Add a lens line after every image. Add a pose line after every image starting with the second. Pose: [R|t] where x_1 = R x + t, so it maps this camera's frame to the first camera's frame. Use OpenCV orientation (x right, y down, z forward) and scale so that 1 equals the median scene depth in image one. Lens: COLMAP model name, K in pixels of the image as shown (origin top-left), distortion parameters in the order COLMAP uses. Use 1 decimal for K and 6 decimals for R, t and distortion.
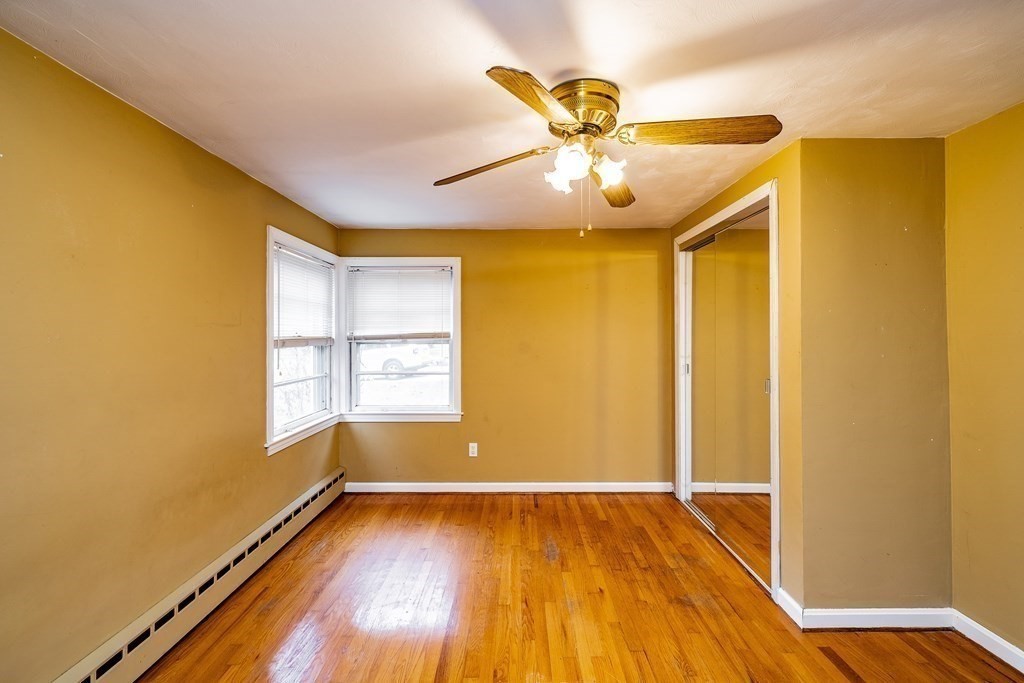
lens RADIAL K [[409.0, 0, 512.8], [0, 409.0, 335.5], [0, 0, 1]] dist [-0.001399, -0.000408]
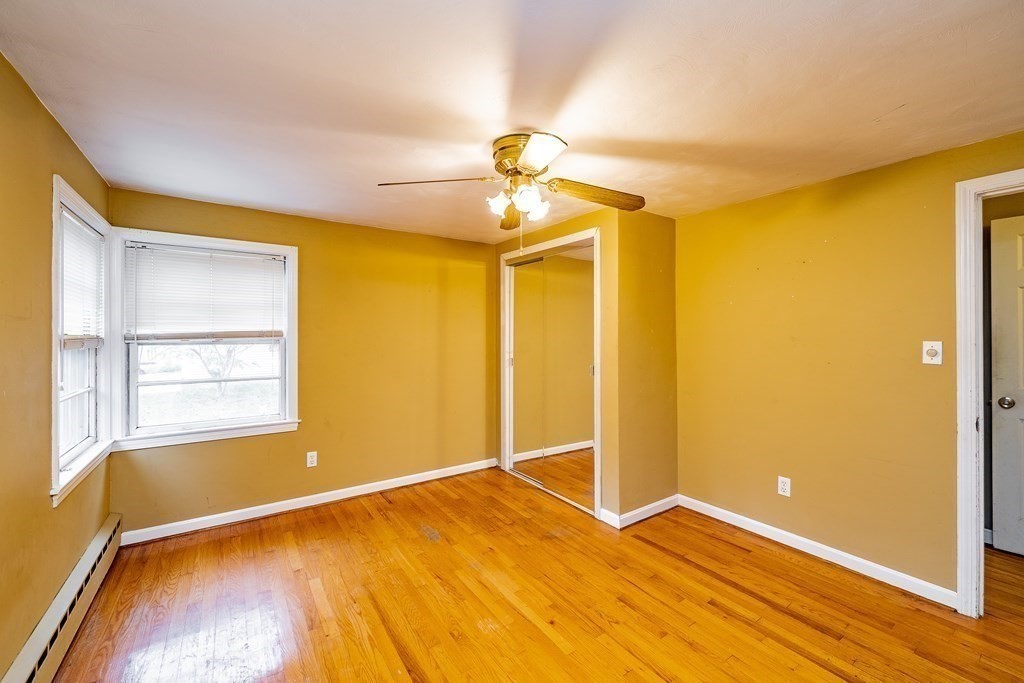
lens RADIAL K [[411.5, 0, 510.8], [0, 411.5, 336.7], [0, 0, 1]] dist [-0.000606, -0.000525]
pose [[0.819816, 0.000376, 0.572627, -0.280940], [-0.002876, 0.999990, 0.003461, 0.000706], [-0.572620, -0.004484, 0.819809, -0.009643]]
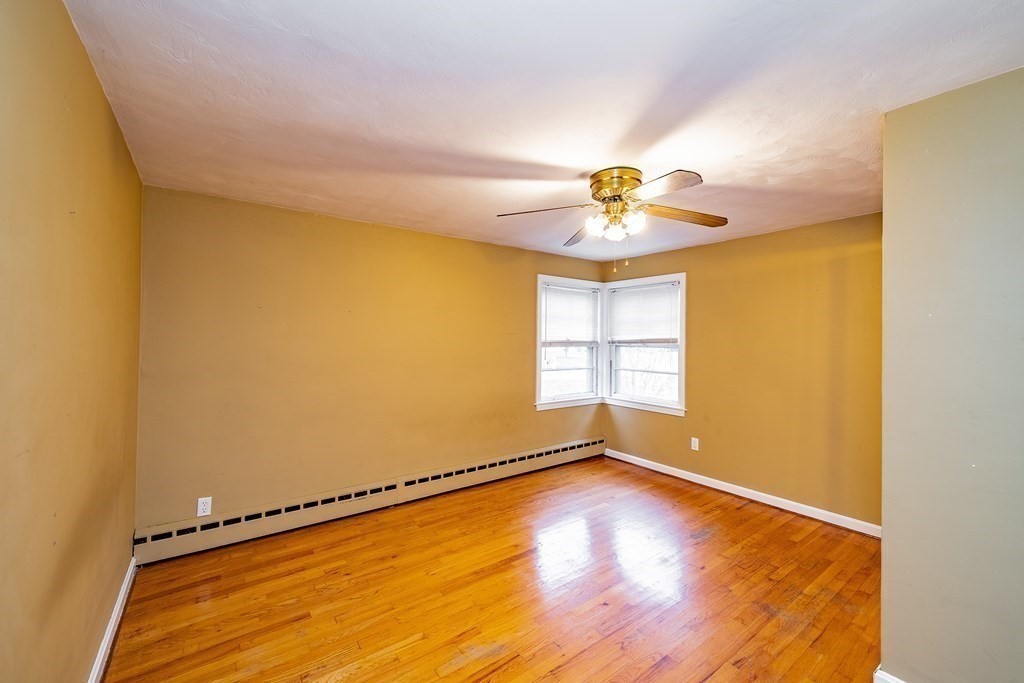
lens RADIAL K [[406.0, 0, 512.9], [0, 406.0, 339.4], [0, 0, 1]] dist [-0.001066, -0.000199]
pose [[0.599696, 0.009917, -0.800167, 0.526412], [-0.010737, 0.999933, 0.004346, -0.004887], [0.800156, 0.005985, 0.599762, -0.064868]]
